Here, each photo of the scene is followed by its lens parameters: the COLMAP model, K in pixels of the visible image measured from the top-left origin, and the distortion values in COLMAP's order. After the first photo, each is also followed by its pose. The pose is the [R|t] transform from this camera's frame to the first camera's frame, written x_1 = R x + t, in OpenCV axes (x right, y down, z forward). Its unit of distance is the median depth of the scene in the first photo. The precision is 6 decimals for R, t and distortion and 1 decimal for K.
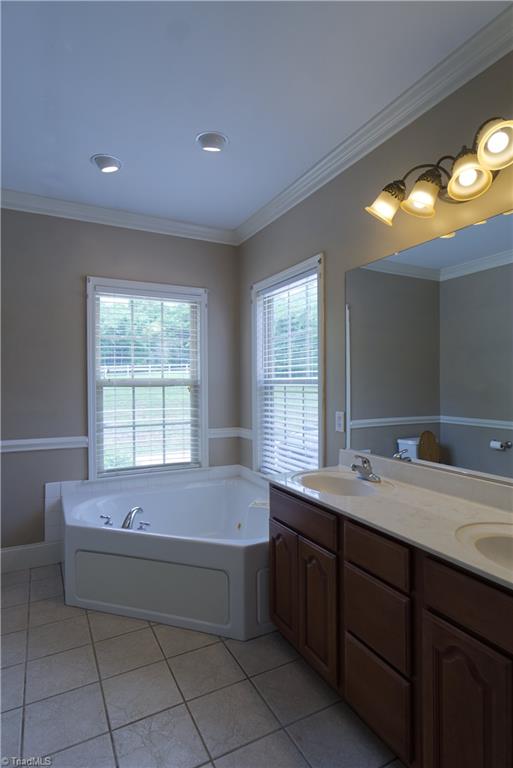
lens RADIAL K [[404.6, 0, 256.5], [0, 404.6, 384.0], [0, 0, 1]] dist [0.001466, 0.001672]
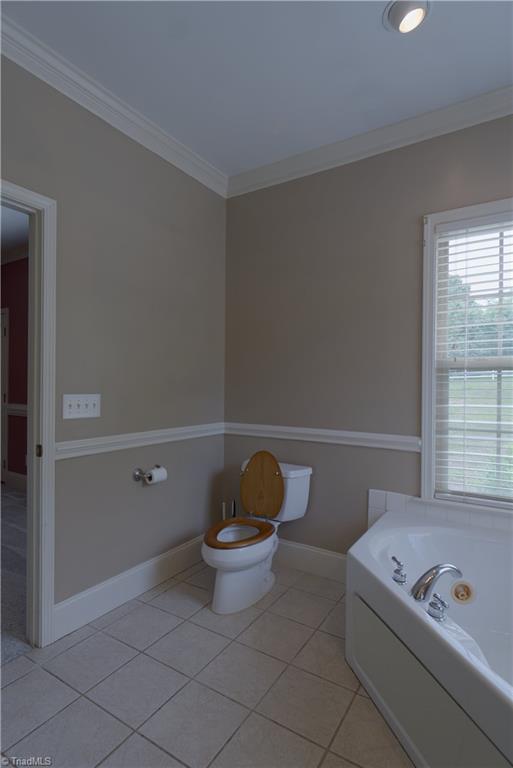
lens RADIAL K [[404.6, 0, 256.5], [0, 404.6, 384.0], [0, 0, 1]] dist [0.001466, 0.001672]
pose [[0.497126, 0.008701, -0.867635, 0.062845], [-0.020285, 0.999793, -0.001597, 0.040938], [0.867441, 0.018393, 0.497200, 0.384027]]
